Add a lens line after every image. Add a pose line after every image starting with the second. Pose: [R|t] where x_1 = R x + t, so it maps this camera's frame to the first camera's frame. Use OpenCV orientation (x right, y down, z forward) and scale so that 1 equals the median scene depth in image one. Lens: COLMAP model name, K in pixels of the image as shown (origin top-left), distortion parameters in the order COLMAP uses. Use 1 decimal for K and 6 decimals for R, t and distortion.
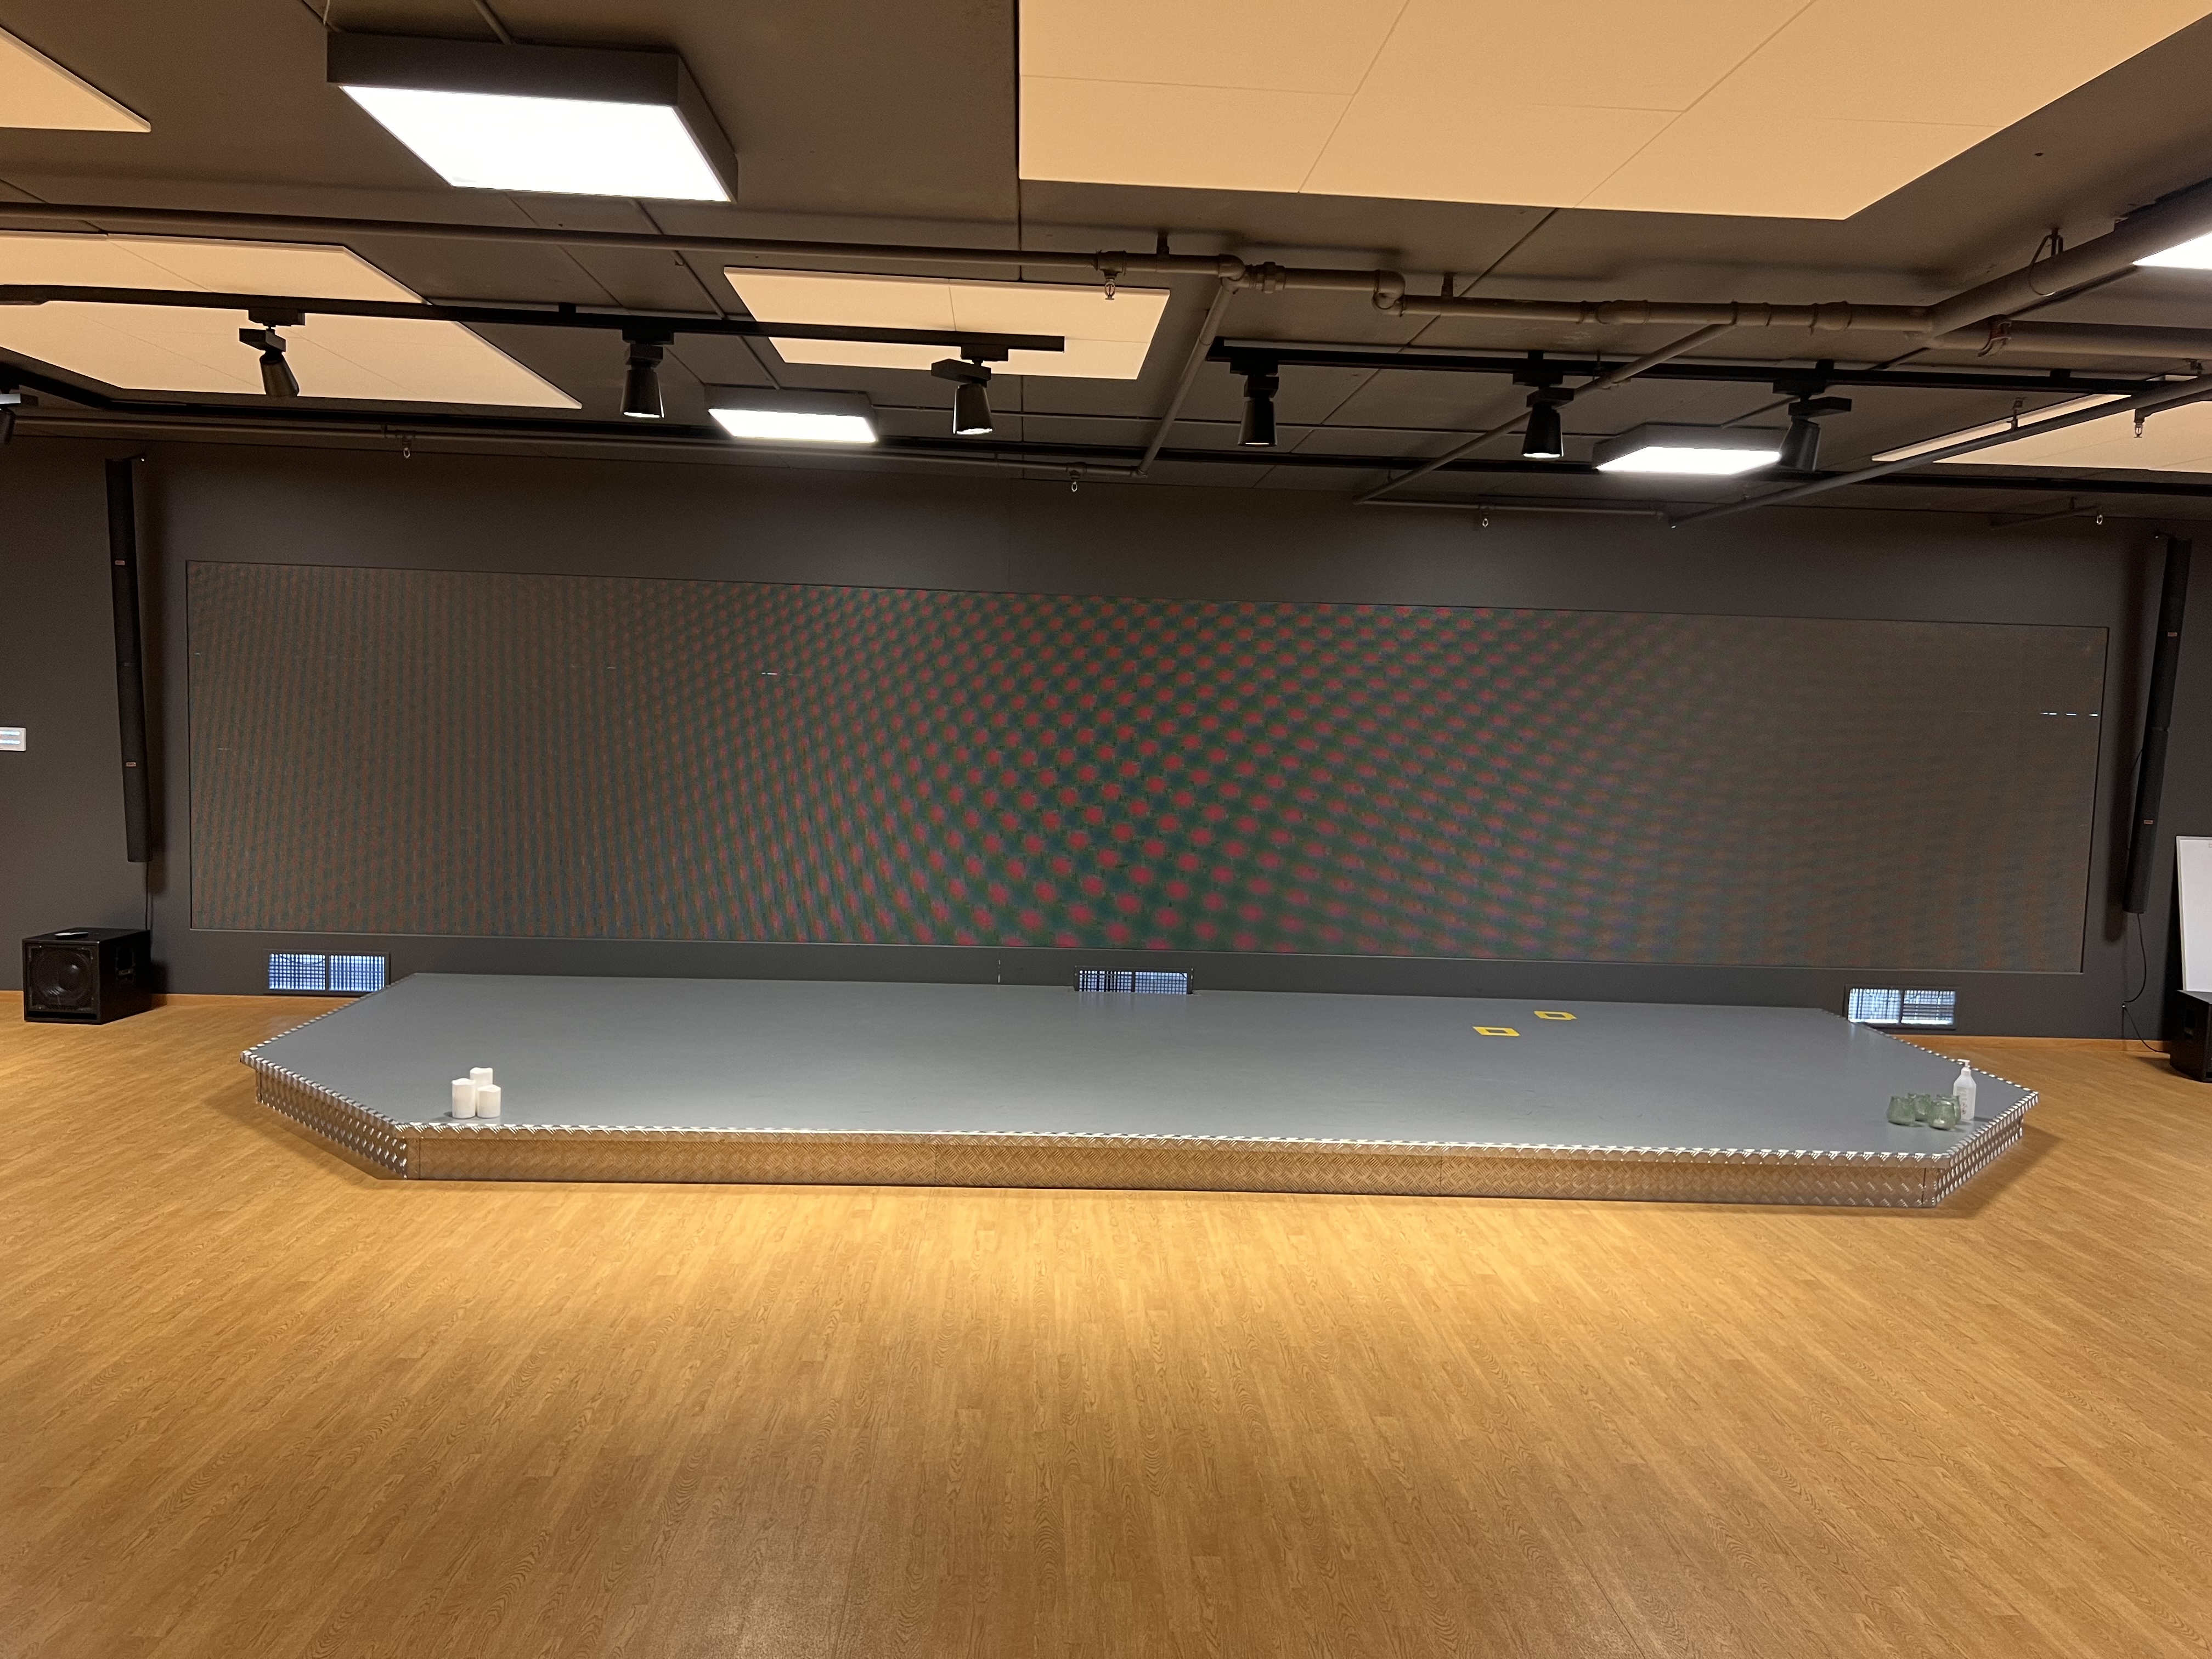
lens RADIAL K [[1690.0, 0, 1107.7], [0, 1690.0, 831.7], [0, 0, 1]] dist [0.042481, -0.059633]
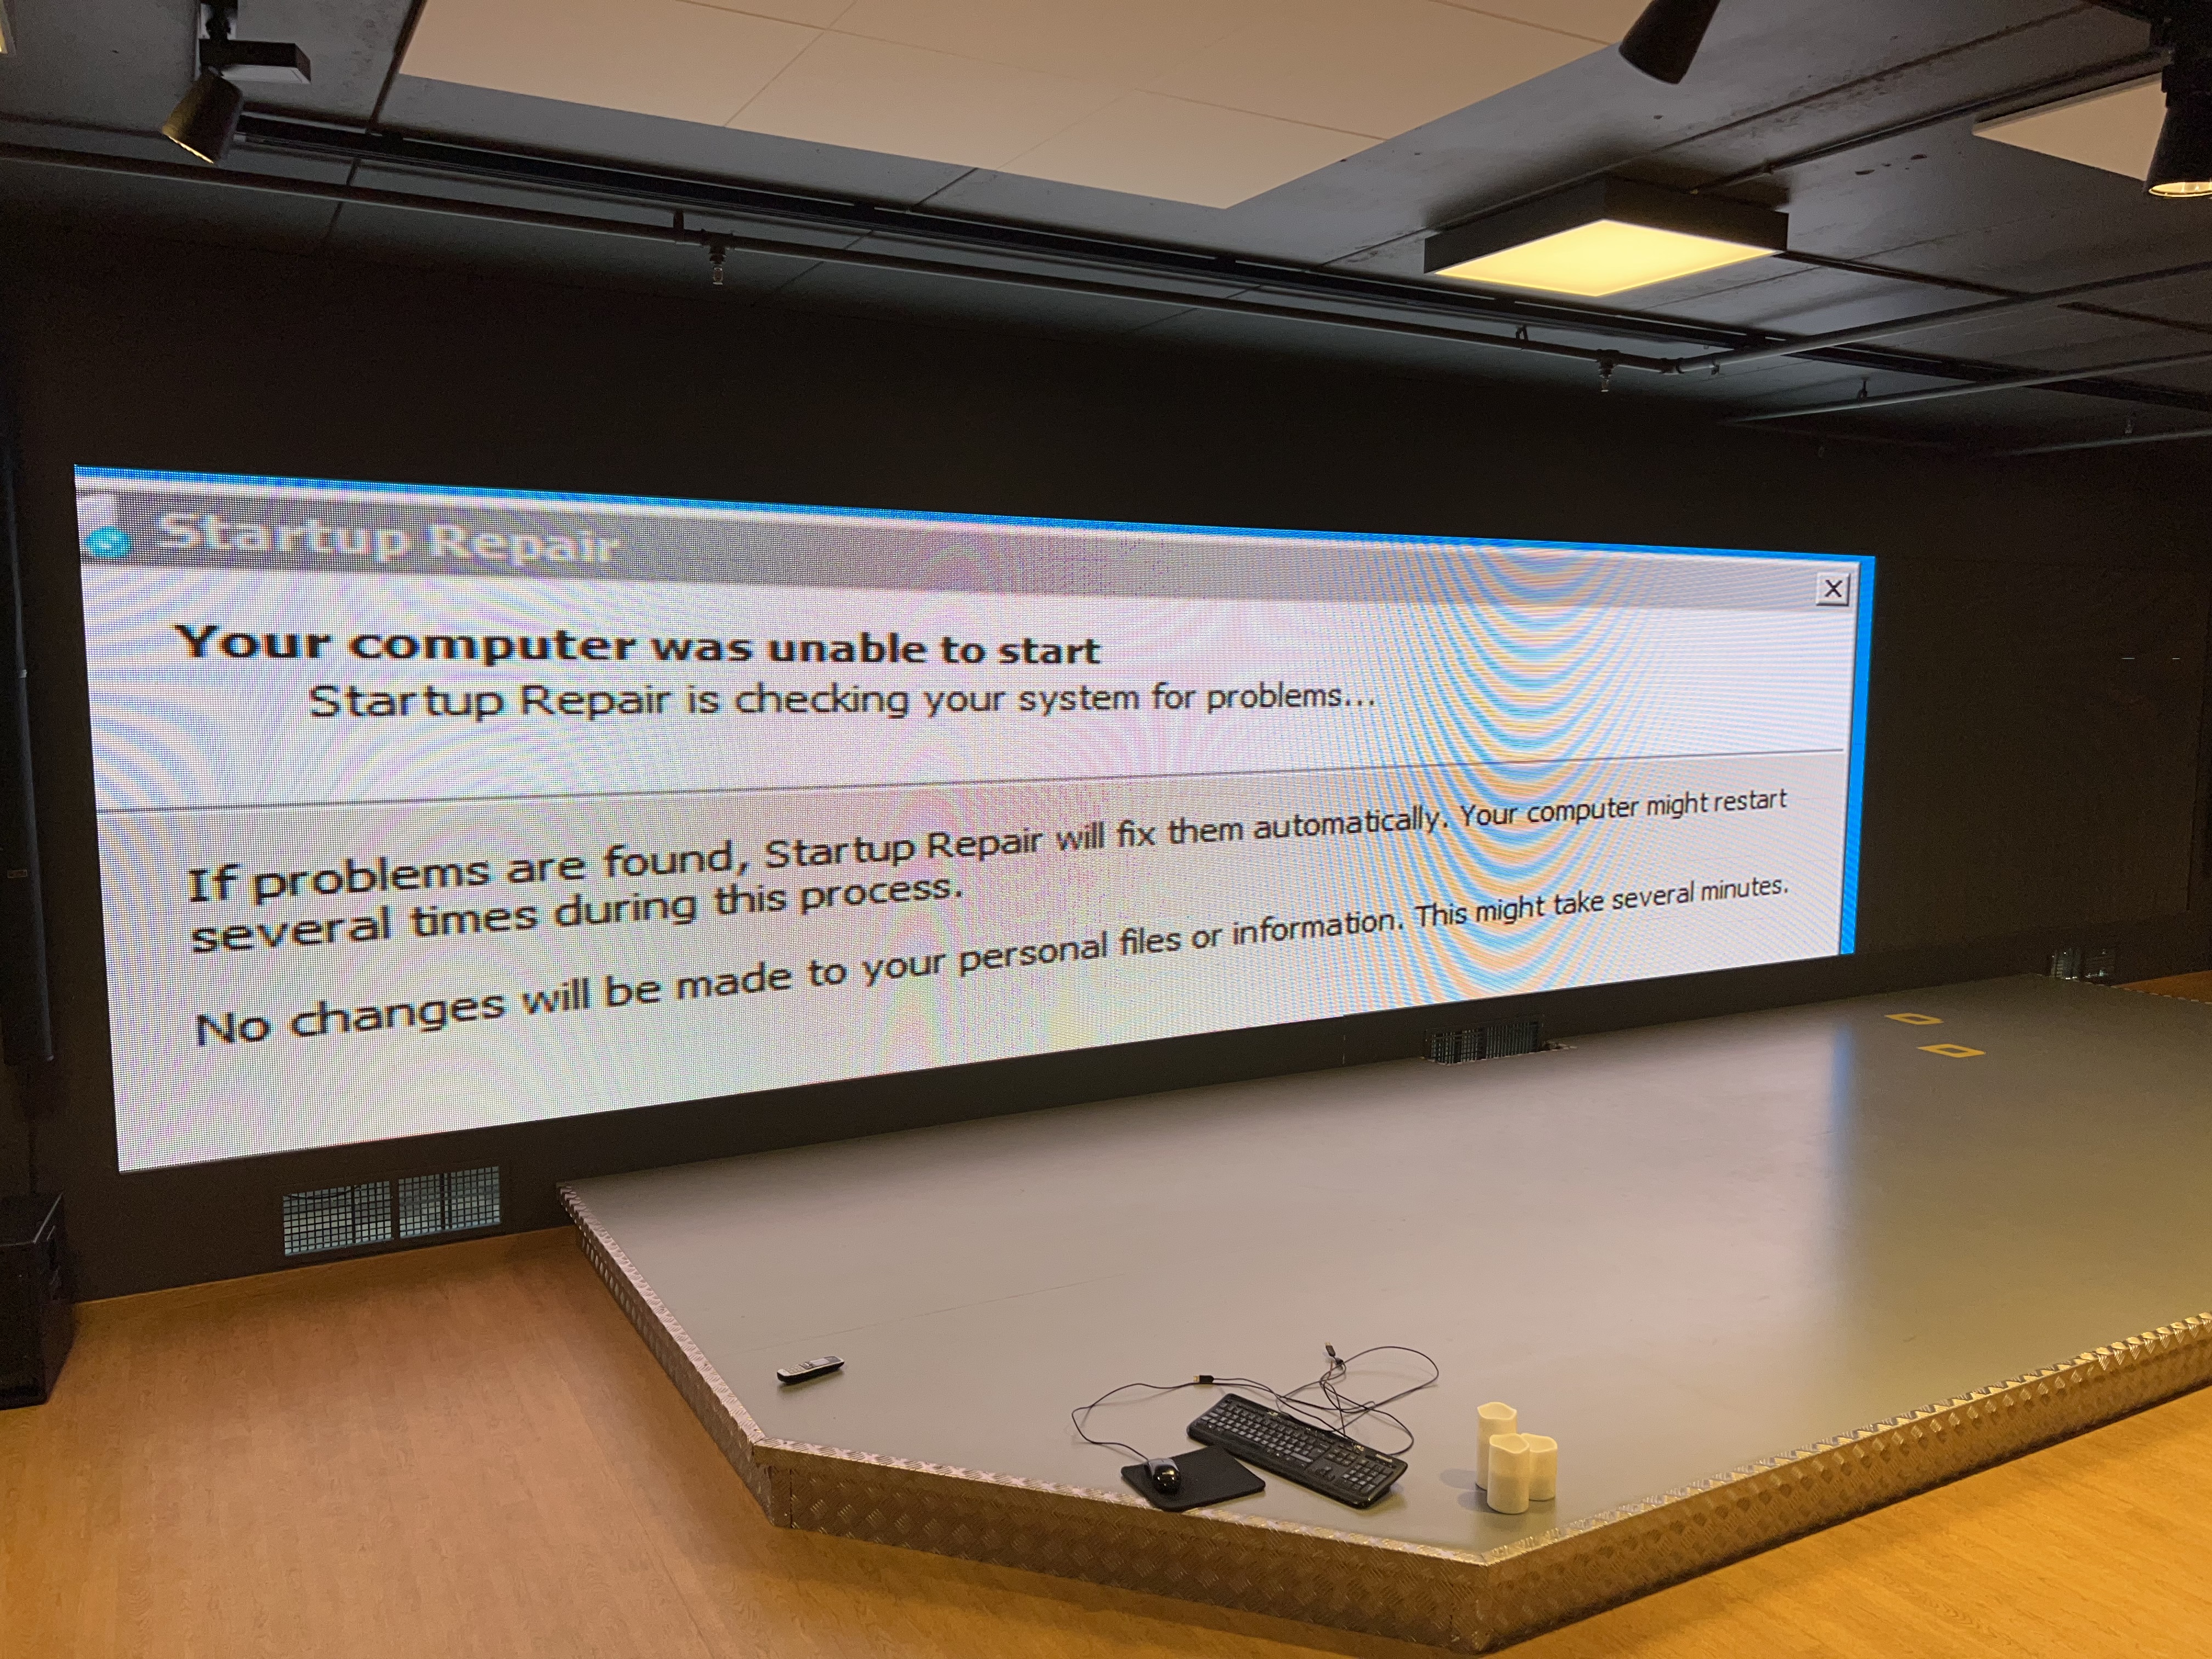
lens RADIAL K [[1690.0, 0, 1105.9], [0, 1690.0, 829.3], [0, 0, 1]] dist [0.042481, -0.059633]
pose [[0.899821, -0.075325, 0.429707, -0.731283], [0.062989, 0.997093, 0.042882, -0.083258], [-0.431688, -0.011519, 0.901949, 0.577824]]
